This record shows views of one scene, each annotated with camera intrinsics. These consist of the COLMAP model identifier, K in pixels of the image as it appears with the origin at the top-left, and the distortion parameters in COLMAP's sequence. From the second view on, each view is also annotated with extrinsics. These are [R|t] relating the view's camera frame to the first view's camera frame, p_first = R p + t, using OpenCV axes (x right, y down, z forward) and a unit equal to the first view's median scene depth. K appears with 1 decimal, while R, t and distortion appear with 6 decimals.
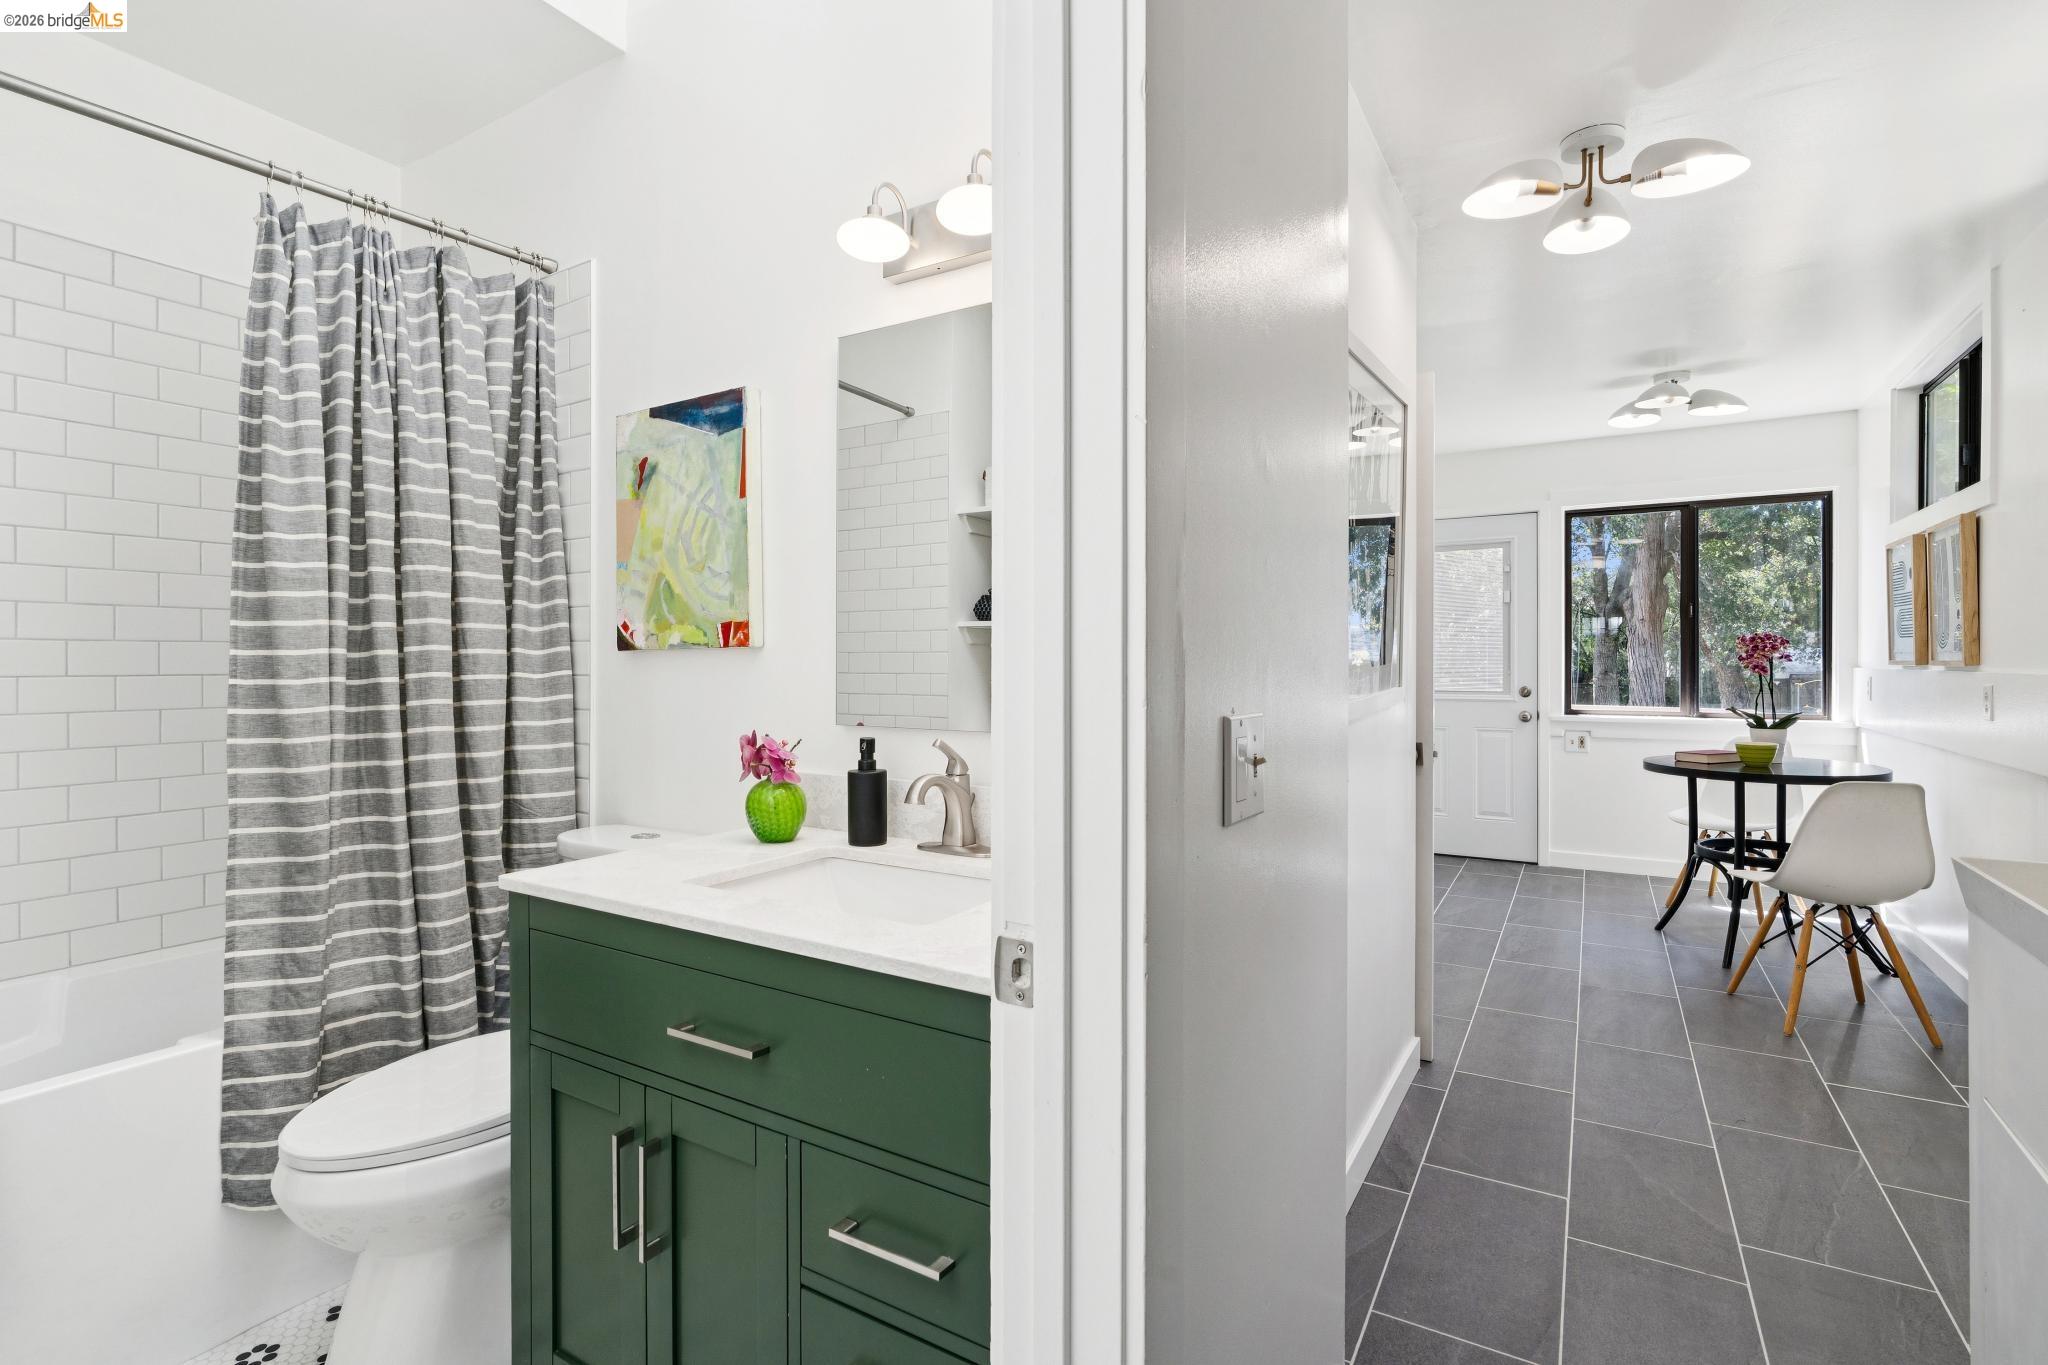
lens RADIAL K [[935.2, 0, 1039.5], [0, 935.2, 669.2], [0, 0, 1]] dist [-0.000728, -0.000001]
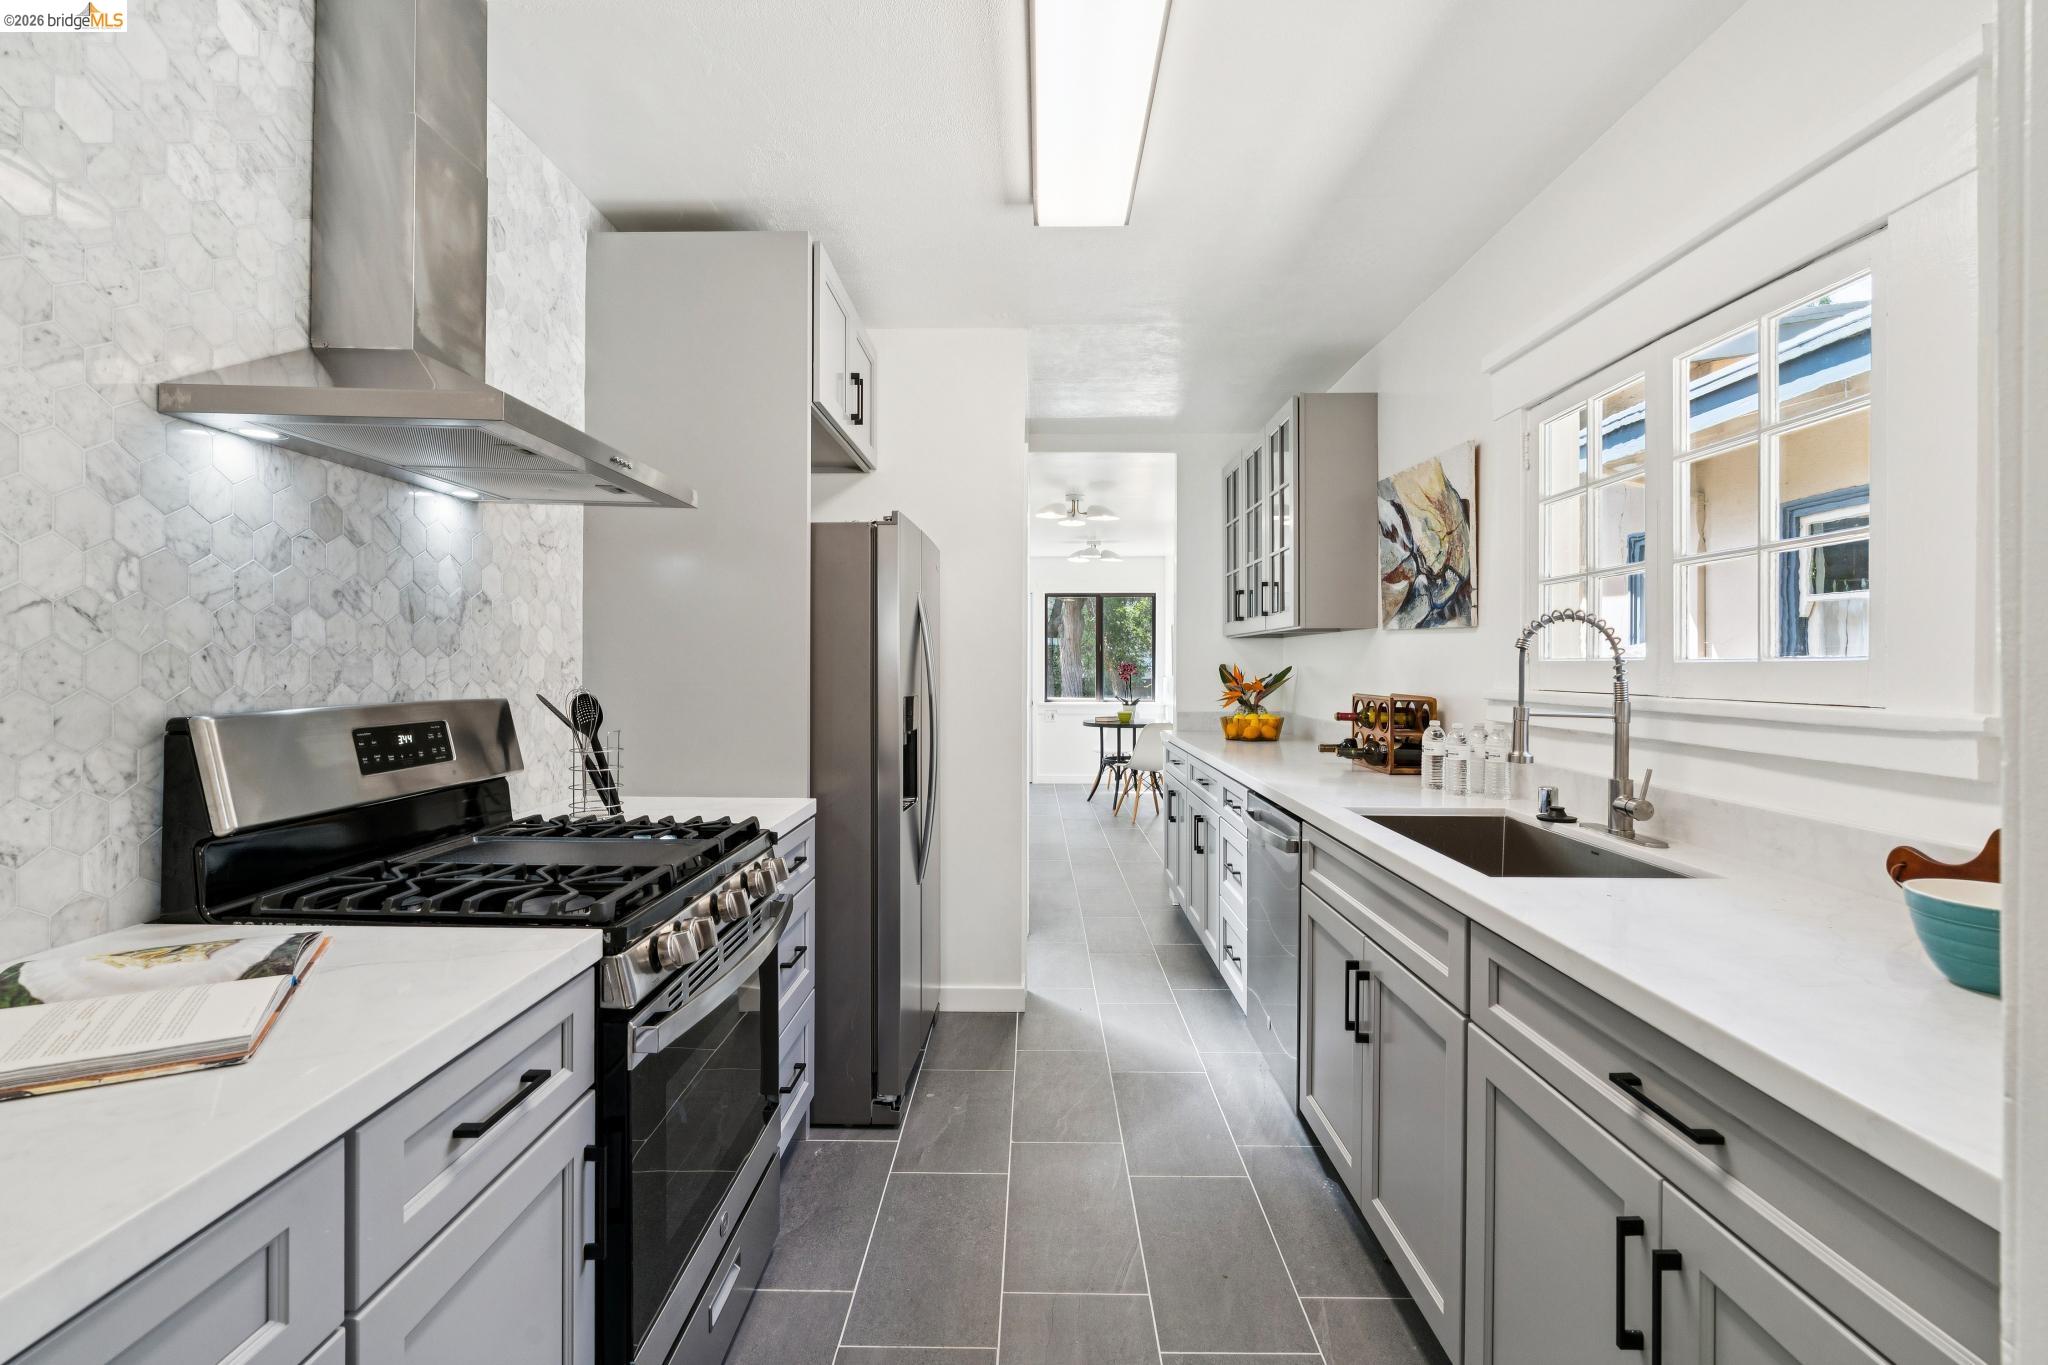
lens RADIAL K [[935.2, 0, 1013.6], [0, 935.2, 667.7], [0, 0, 1]] dist [-0.000728, -0.000001]
pose [[0.866706, -0.000121, 0.498819, -0.565728], [0.001791, 0.999994, -0.002868, -0.018383], [-0.498816, 0.003379, 0.866701, -0.786187]]
